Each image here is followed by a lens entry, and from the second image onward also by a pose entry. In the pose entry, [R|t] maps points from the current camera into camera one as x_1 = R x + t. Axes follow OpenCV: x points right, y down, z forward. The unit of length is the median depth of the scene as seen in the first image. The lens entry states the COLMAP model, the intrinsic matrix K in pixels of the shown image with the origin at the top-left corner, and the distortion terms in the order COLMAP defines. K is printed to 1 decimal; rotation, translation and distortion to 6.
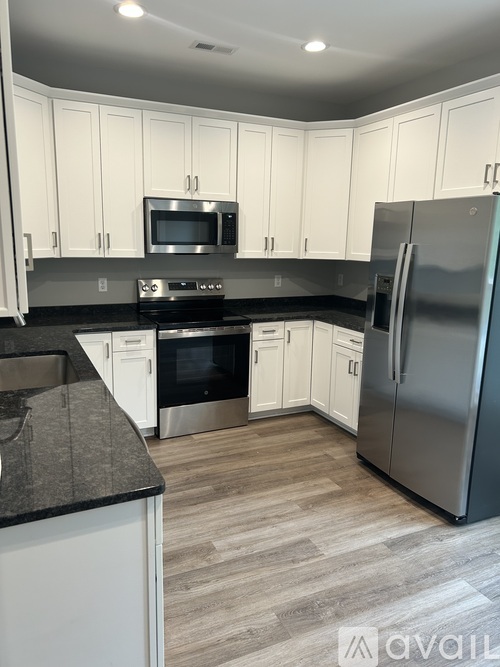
lens RADIAL K [[499.6, 0, 244.8], [0, 499.6, 333.3], [0, 0, 1]] dist [0.030696, -0.010440]
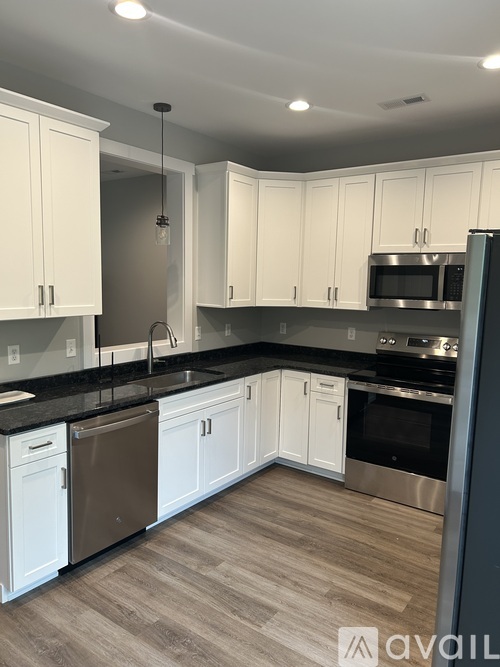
lens RADIAL K [[499.6, 0, 244.4], [0, 499.6, 333.1], [0, 0, 1]] dist [0.030696, -0.010440]
pose [[0.486142, 0.085386, -0.869698, 0.620285], [-0.182825, 0.983129, -0.005673, -0.055597], [0.854541, 0.161760, 0.493551, 0.294843]]
